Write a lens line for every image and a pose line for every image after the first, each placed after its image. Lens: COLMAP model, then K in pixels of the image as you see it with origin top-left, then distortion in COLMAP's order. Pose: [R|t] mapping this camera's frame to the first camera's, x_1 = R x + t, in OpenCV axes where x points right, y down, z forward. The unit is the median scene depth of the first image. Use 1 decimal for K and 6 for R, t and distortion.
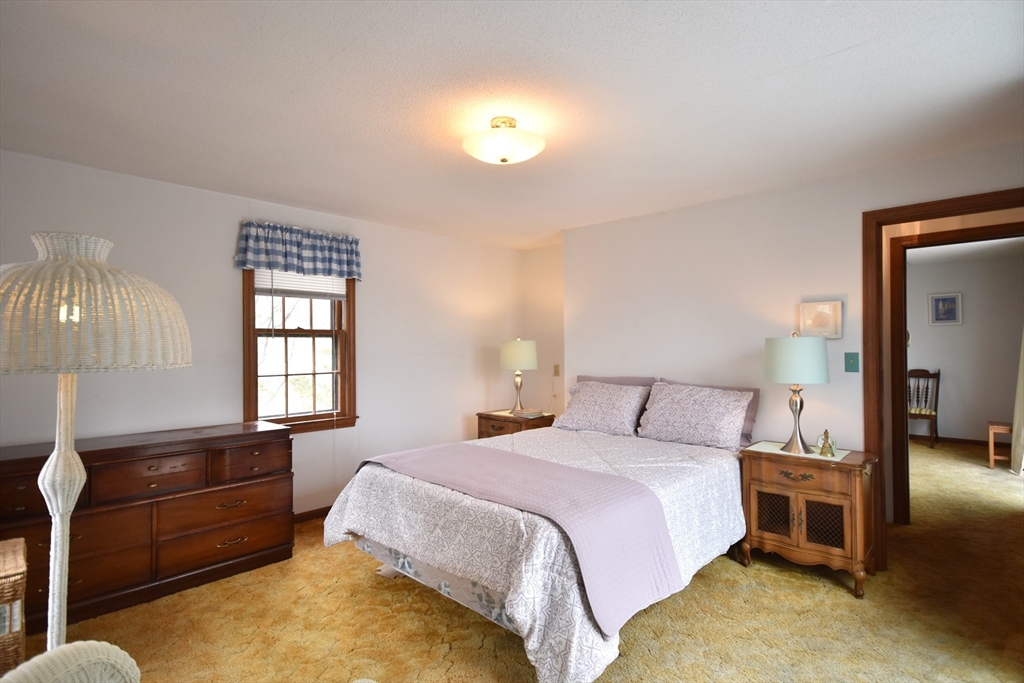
lens RADIAL K [[512.6, 0, 512.0], [0, 512.6, 341.5], [0, 0, 1]] dist [-0.000142, 0.000114]
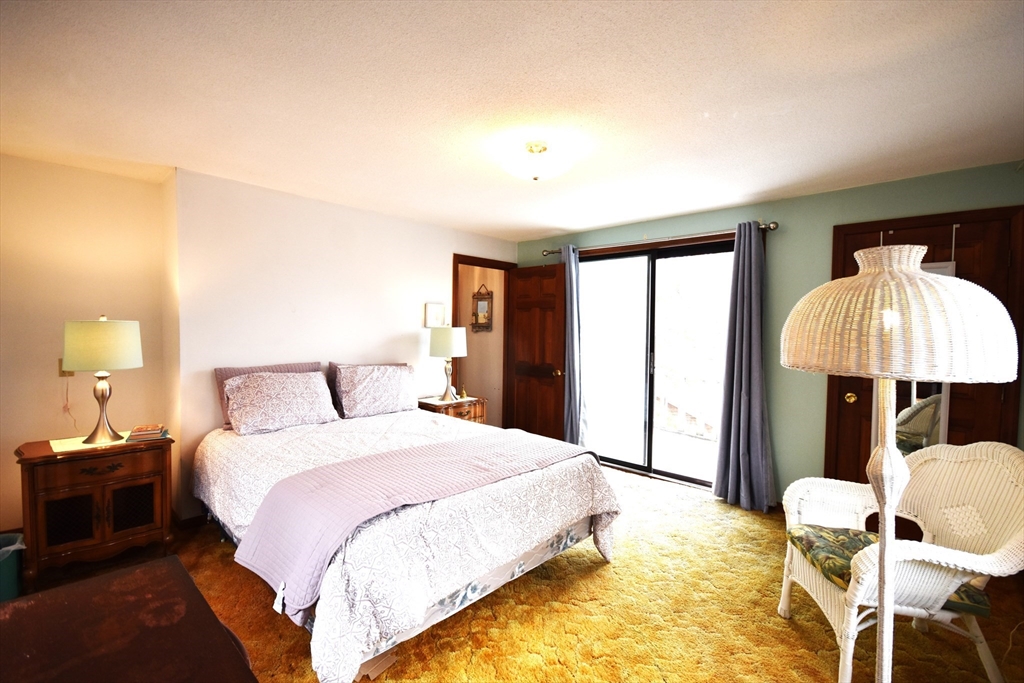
lens RADIAL K [[455.4, 0, 512.0], [0, 455.4, 341.5], [0, 0, 1]] dist [0.004004, 0.000293]
pose [[-0.005380, -0.019911, 0.999787, -0.671519], [-0.021729, 0.999568, 0.019790, 0.003147], [-0.999749, -0.021618, -0.005811, 0.666693]]
